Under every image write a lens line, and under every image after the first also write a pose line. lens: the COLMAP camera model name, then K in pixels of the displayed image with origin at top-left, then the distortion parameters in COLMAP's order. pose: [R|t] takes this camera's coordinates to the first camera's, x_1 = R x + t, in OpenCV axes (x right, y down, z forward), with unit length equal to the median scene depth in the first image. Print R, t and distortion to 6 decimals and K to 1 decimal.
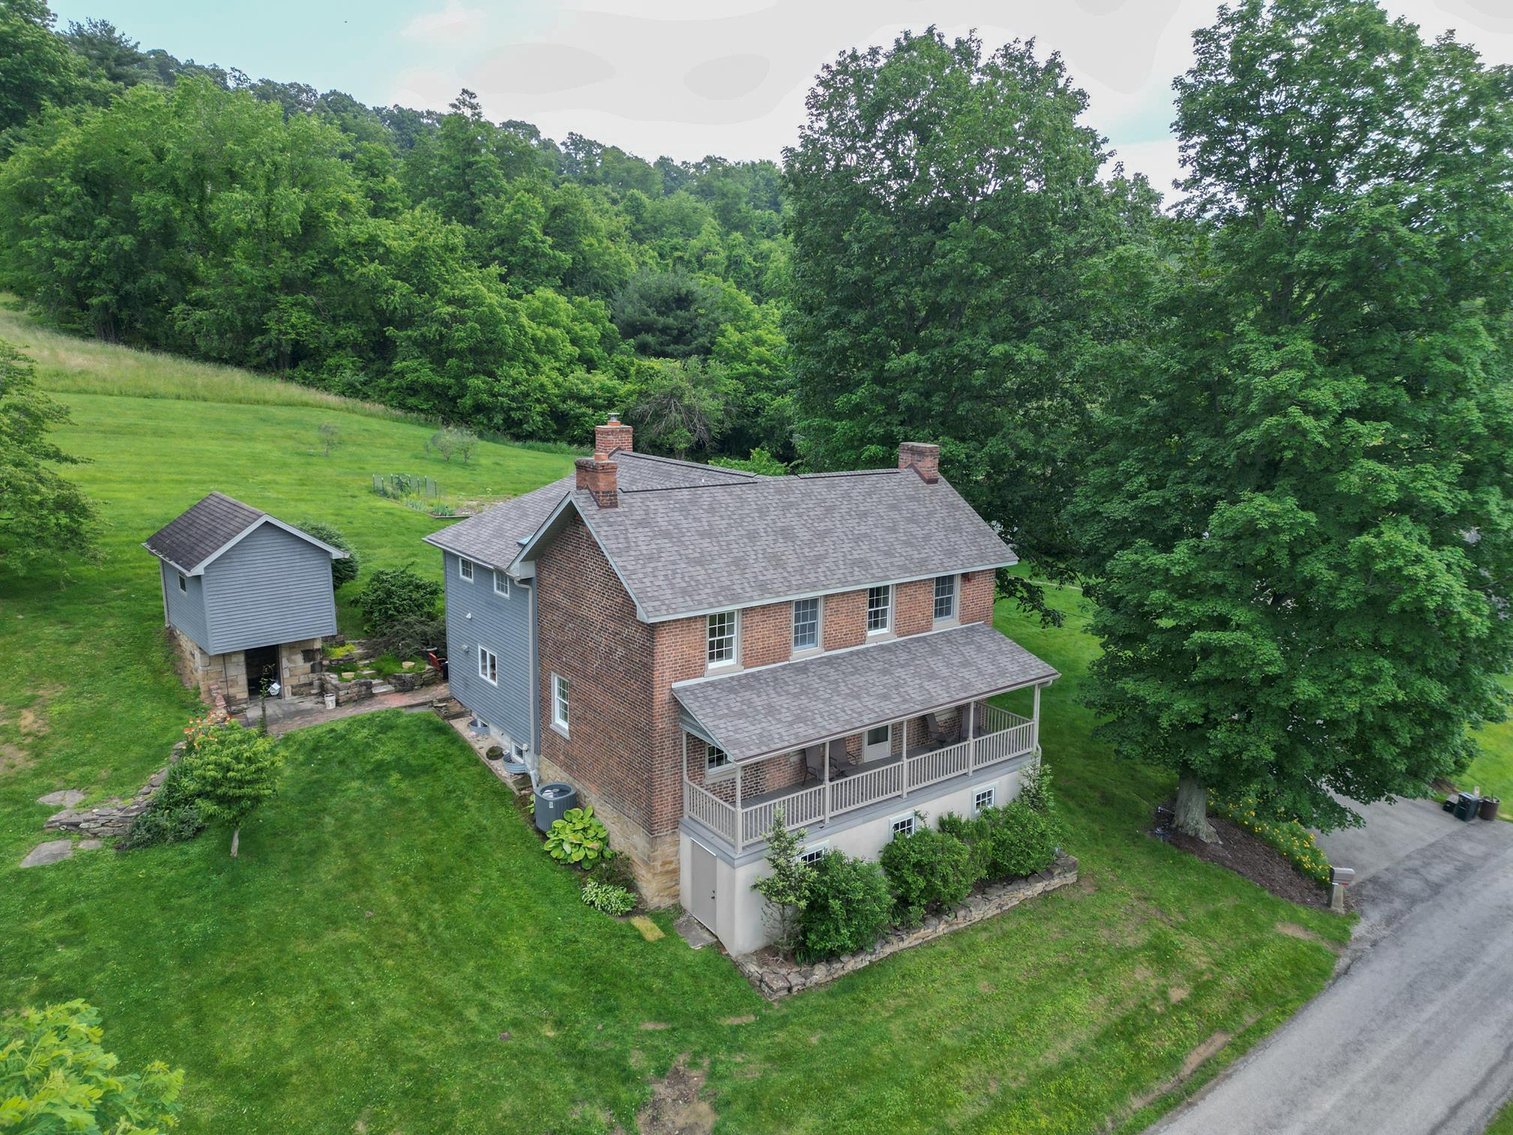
lens RADIAL K [[1062.3, 0, 767.6], [0, 1062.3, 565.6], [0, 0, 1]] dist [0.078412, -0.090804]
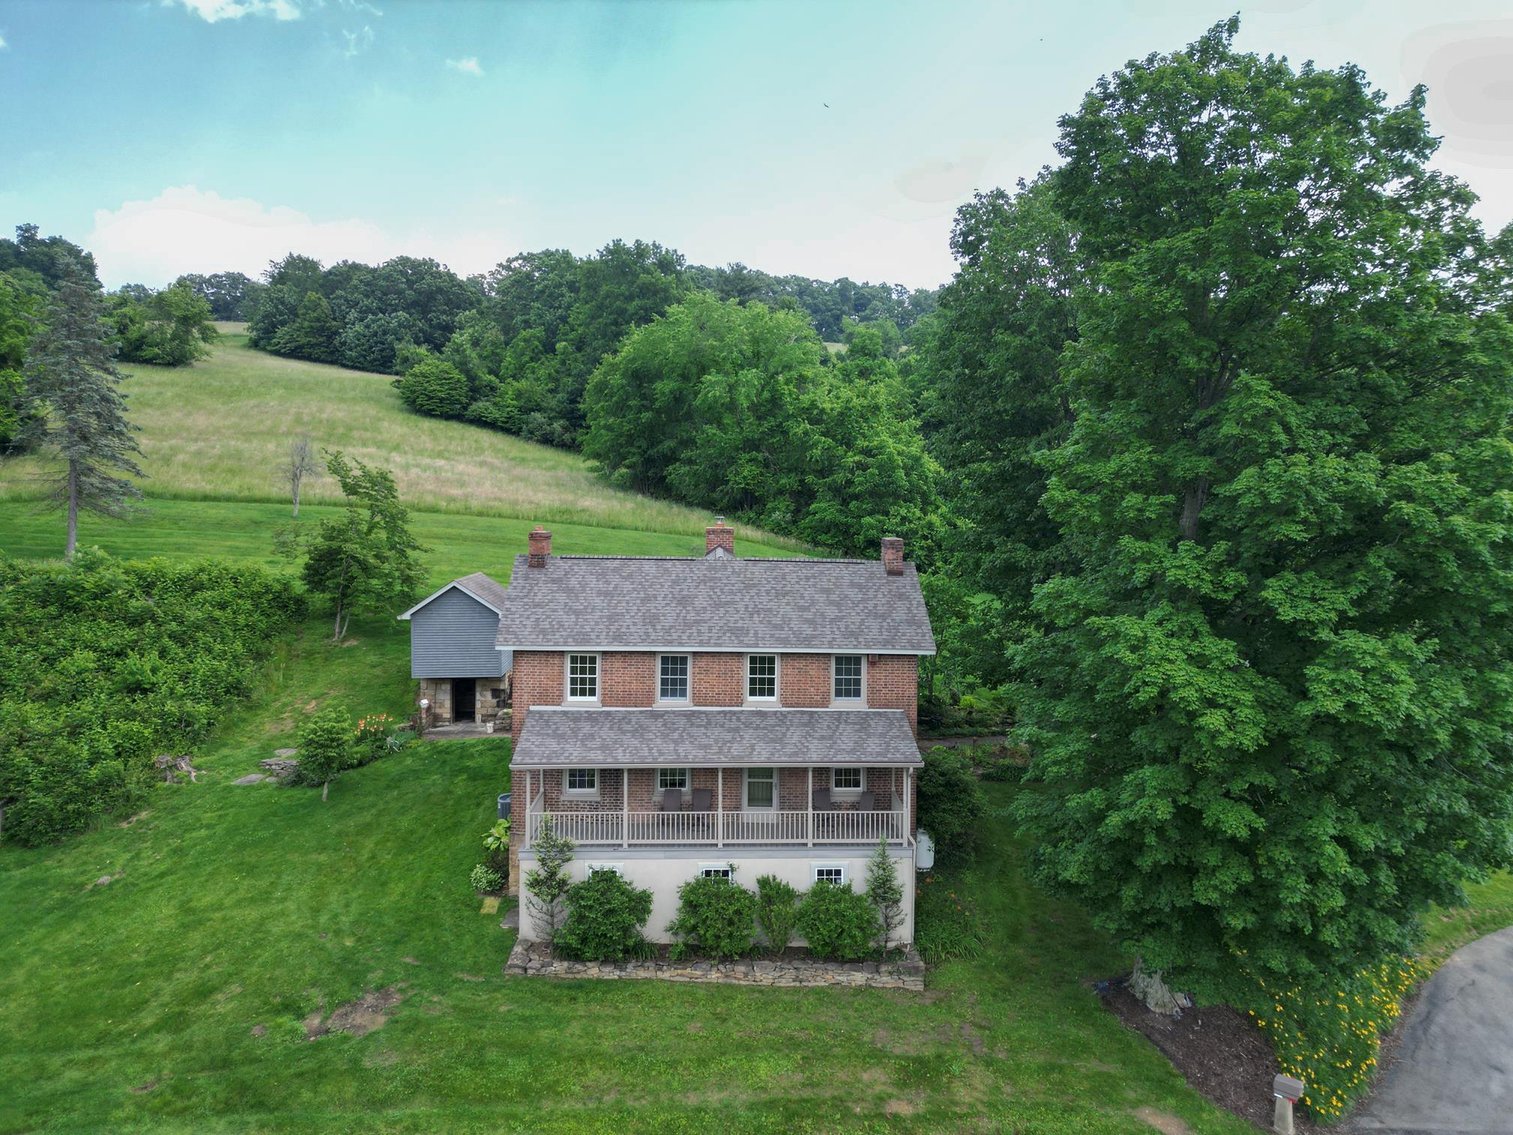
lens RADIAL K [[1064.0, 0, 756.4], [0, 1064.0, 562.4], [0, 0, 1]] dist [0.060511, -0.043158]
pose [[0.817167, 0.022823, -0.575949, 0.597515], [-0.114109, 0.985845, -0.122834, 0.049077], [0.564993, 0.166097, 0.808205, 0.084155]]
